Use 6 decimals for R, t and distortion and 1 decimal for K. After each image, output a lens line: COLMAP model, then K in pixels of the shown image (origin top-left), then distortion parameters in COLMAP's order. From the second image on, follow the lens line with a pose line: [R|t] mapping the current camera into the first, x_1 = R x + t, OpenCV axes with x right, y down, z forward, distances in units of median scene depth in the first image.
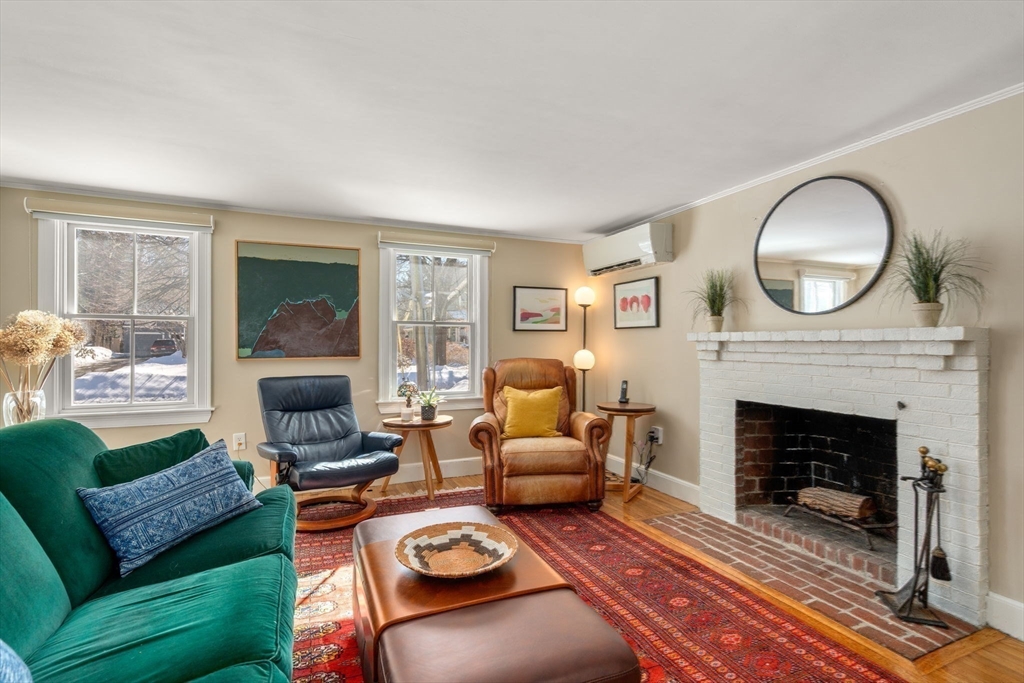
lens RADIAL K [[473.3, 0, 512.0], [0, 473.3, 343.9], [0, 0, 1]] dist [-0.003704, 0.001567]
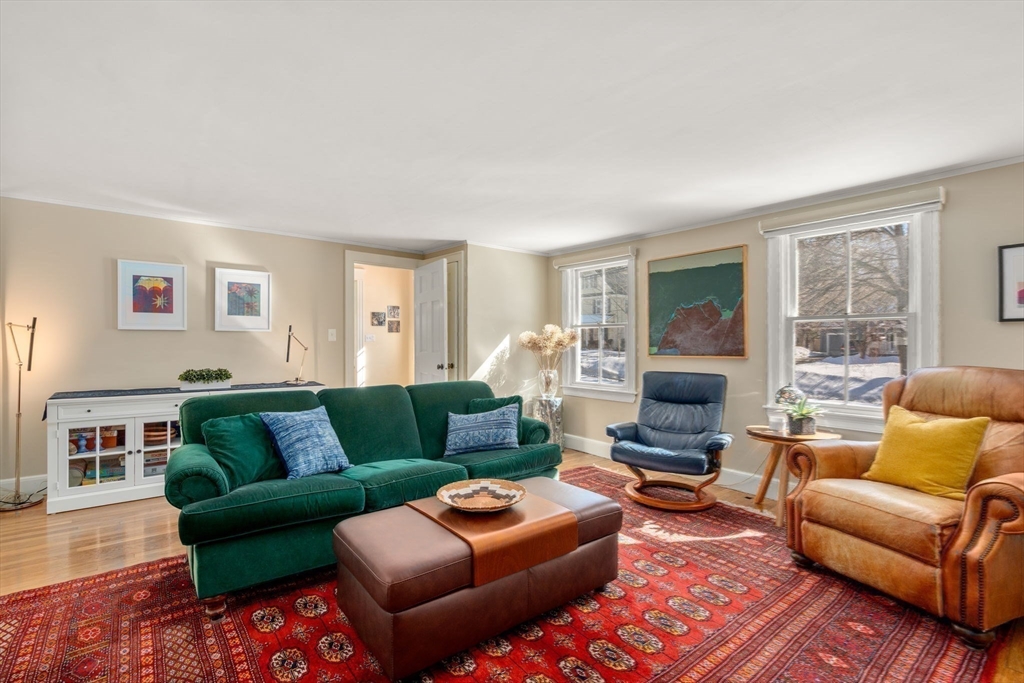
lens RADIAL K [[473.3, 0, 513.0], [0, 473.3, 341.7], [0, 0, 1]] dist [-0.003704, 0.001567]
pose [[0.271998, -0.004799, -0.962286, 0.516597], [-0.000319, 0.999987, -0.005078, 0.001899], [0.962298, 0.001688, 0.271993, 0.308006]]
